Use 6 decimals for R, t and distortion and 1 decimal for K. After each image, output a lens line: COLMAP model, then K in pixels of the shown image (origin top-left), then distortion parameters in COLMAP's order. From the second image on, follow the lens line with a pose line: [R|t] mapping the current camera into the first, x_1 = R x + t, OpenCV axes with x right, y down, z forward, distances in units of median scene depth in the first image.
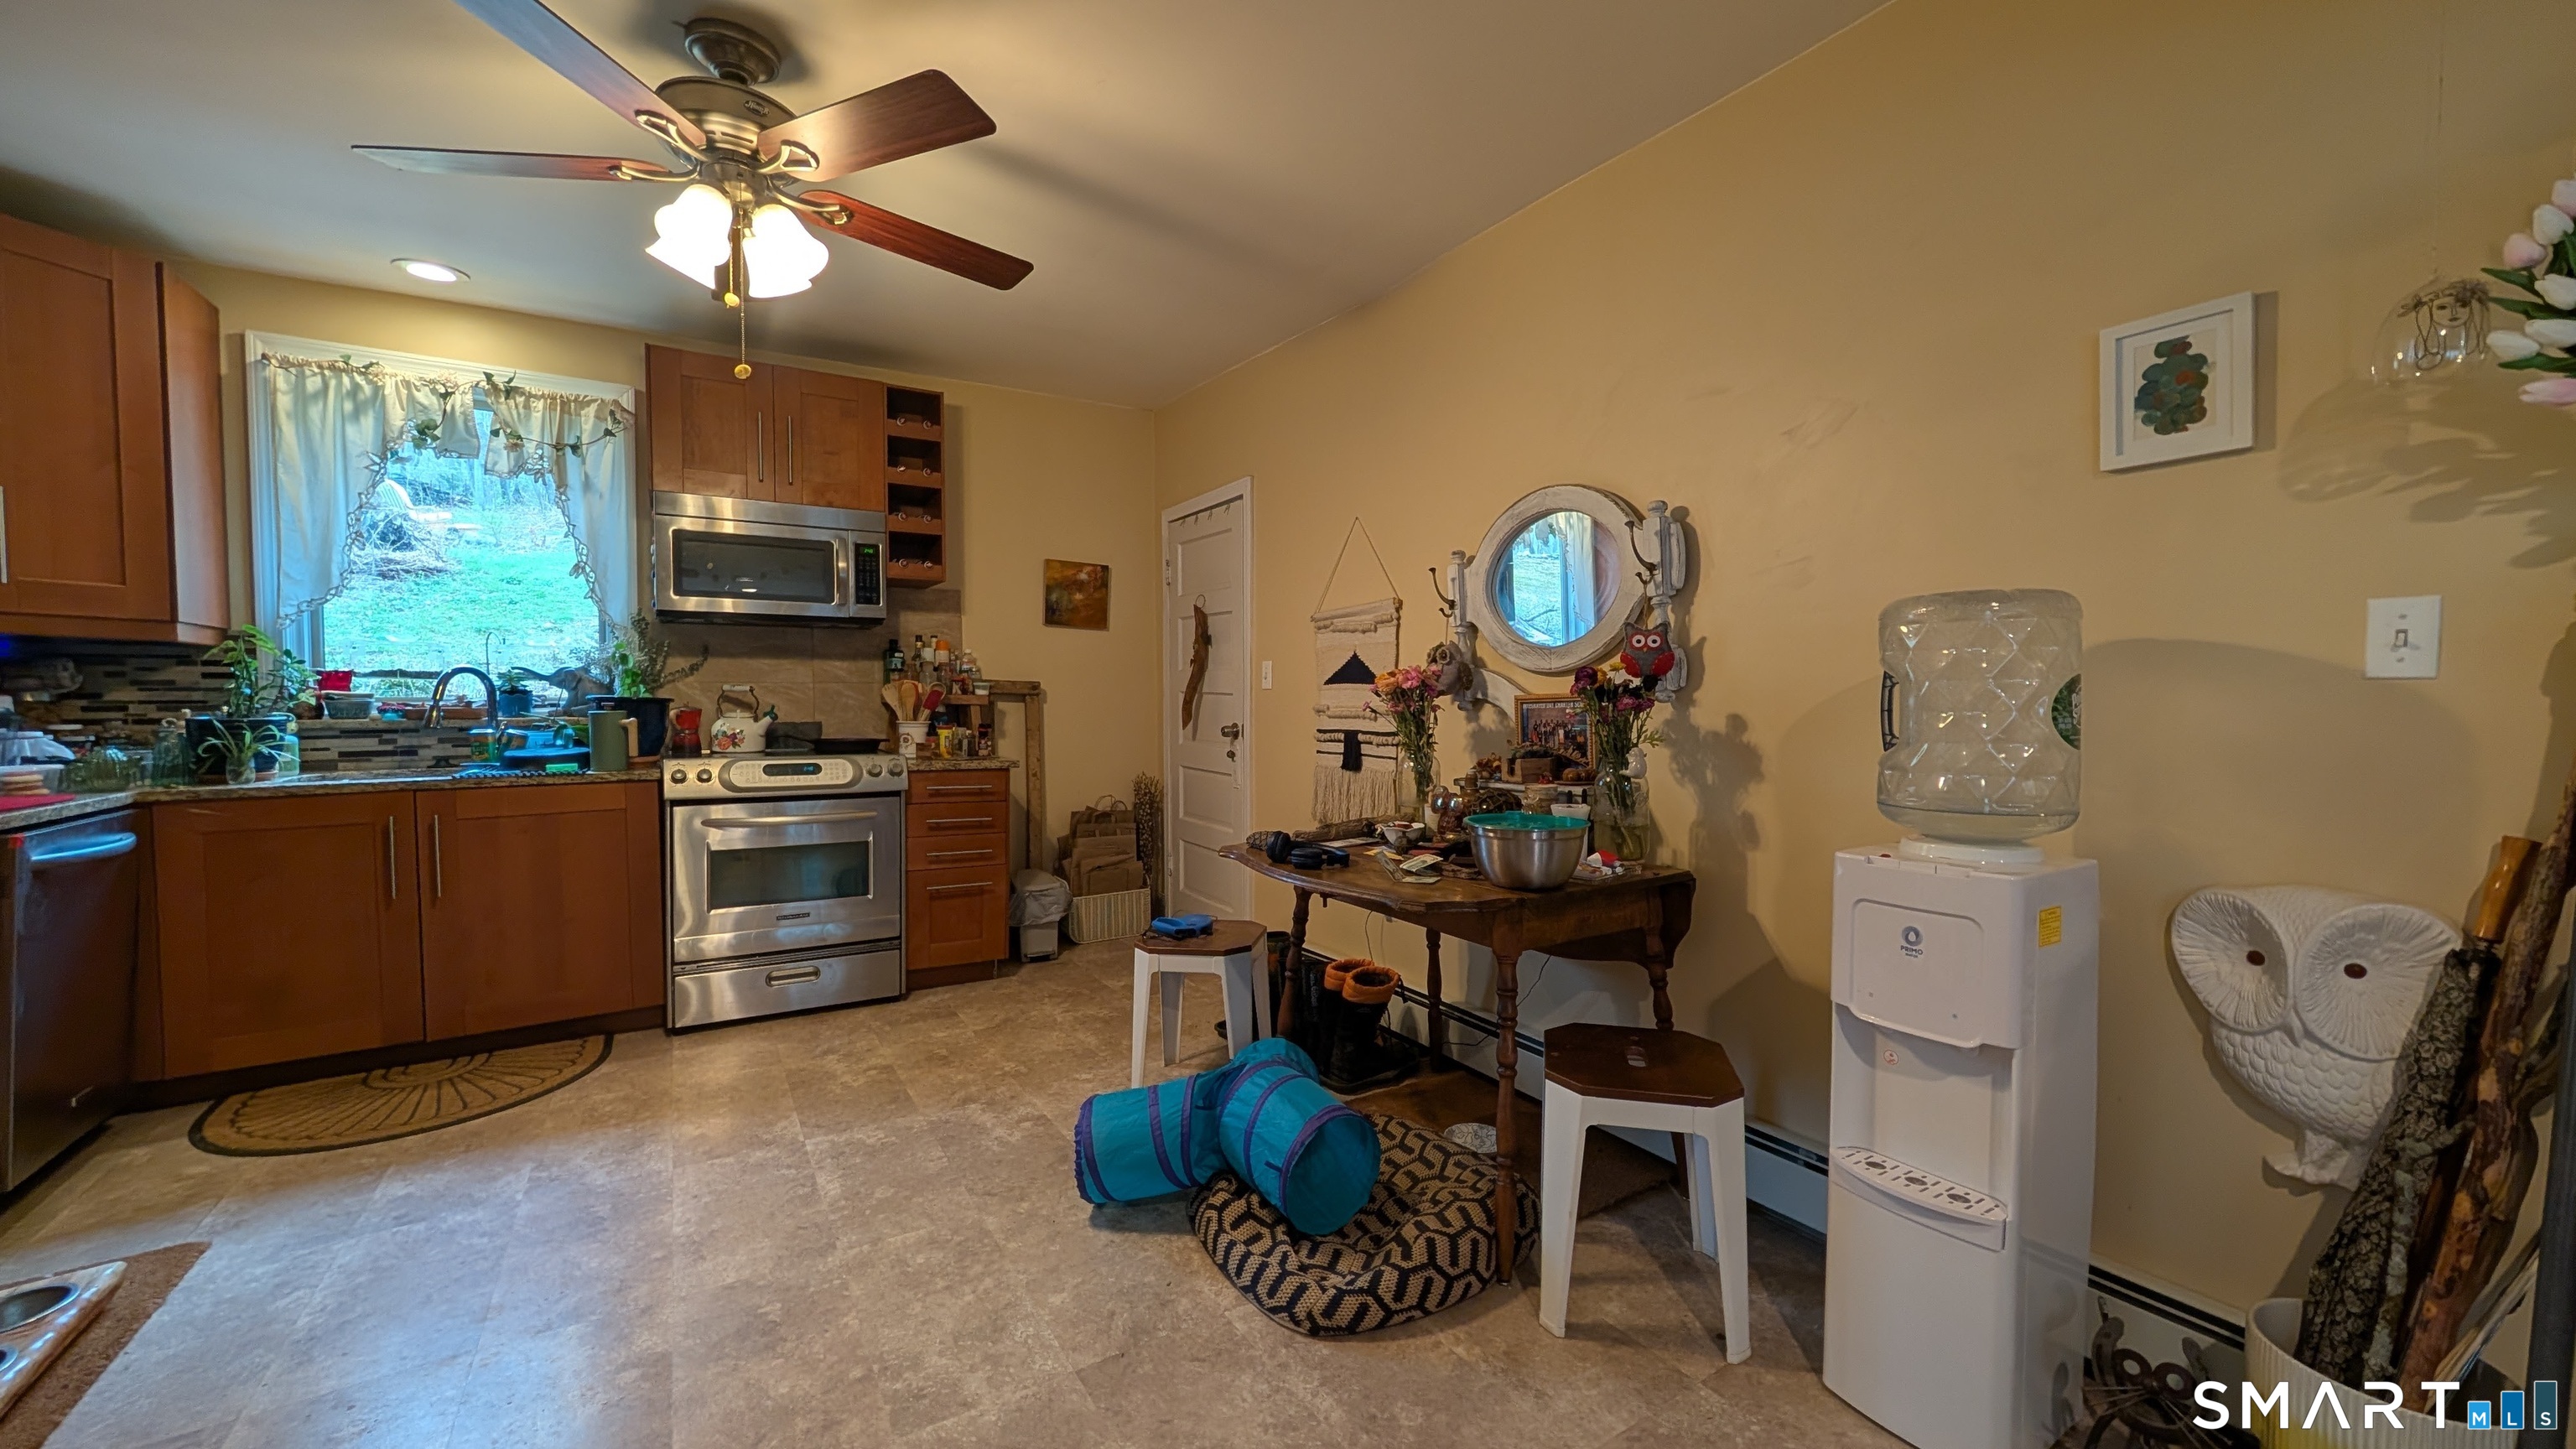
lens RADIAL K [[967.6, 0, 1288.0], [0, 967.6, 724.5], [0, 0, 1]] dist [0.000584, -0.000024]
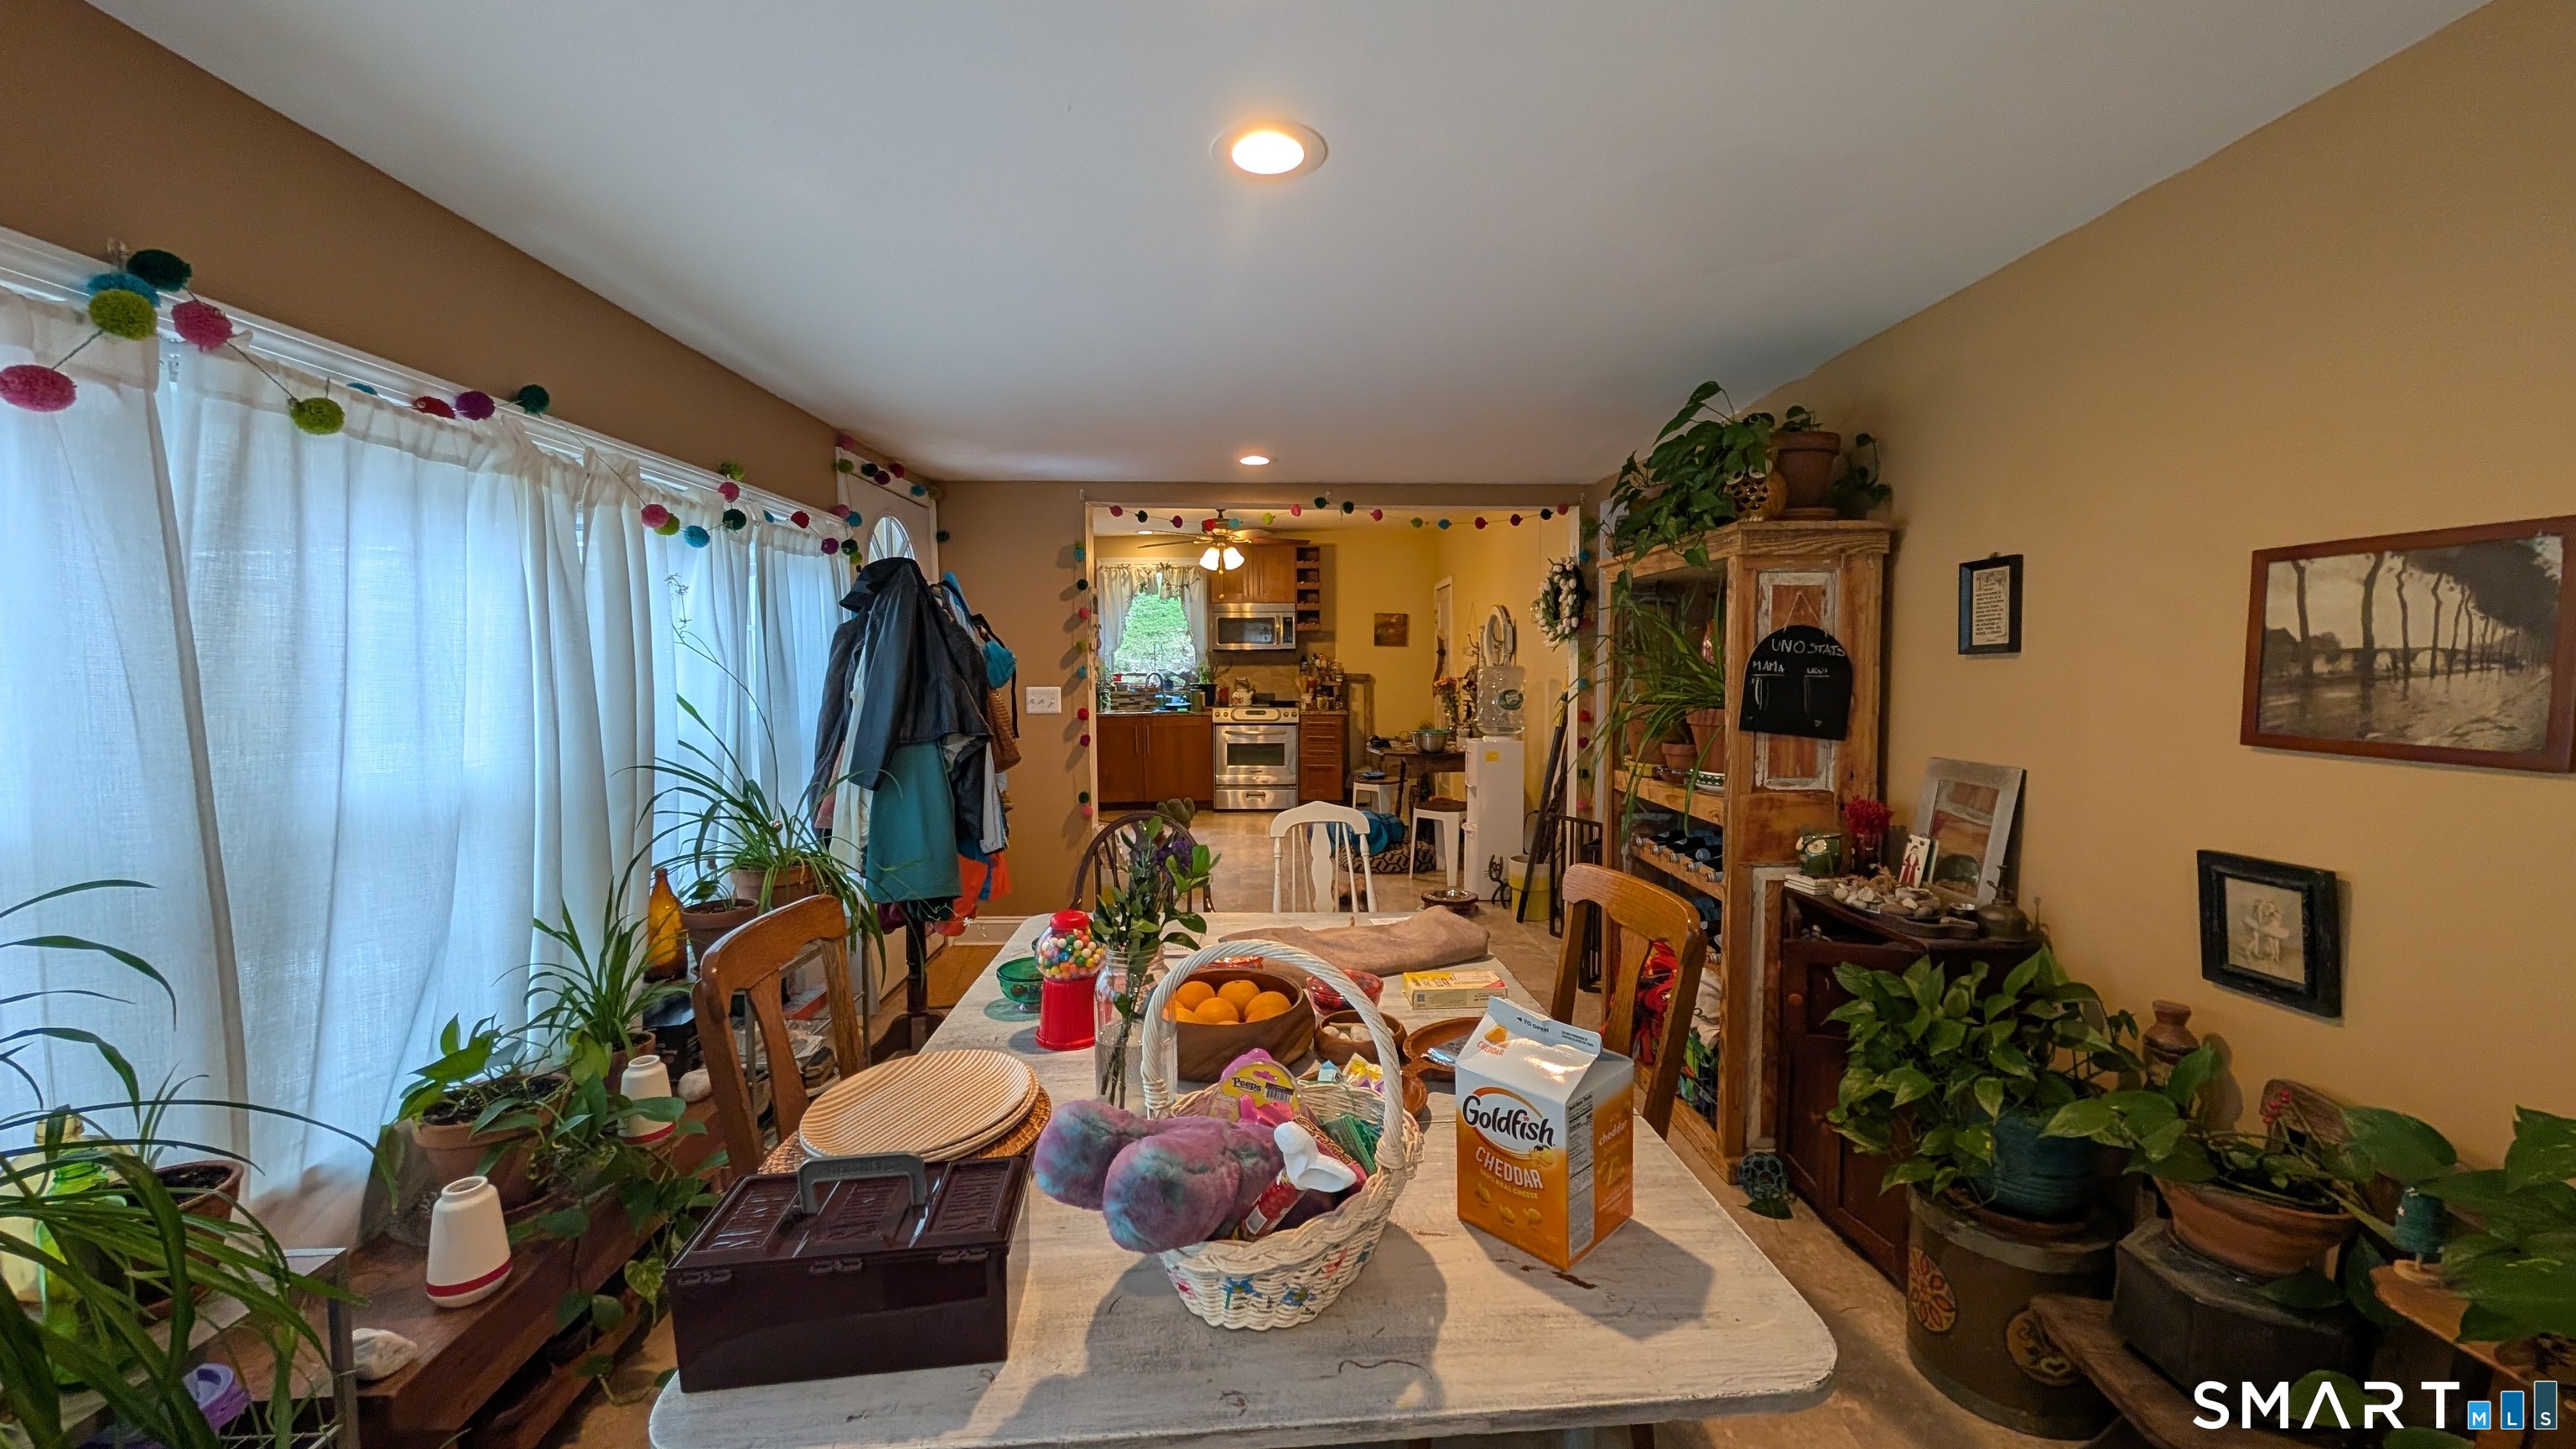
lens RADIAL K [[967.6, 0, 1288.0], [0, 967.6, 724.5], [0, 0, 1]] dist [0.000584, -0.000024]
pose [[0.855995, 0.027704, -0.516242, 0.795174], [-0.005874, 0.999020, 0.043874, -0.031525], [0.516951, -0.034524, 0.855318, -1.028201]]
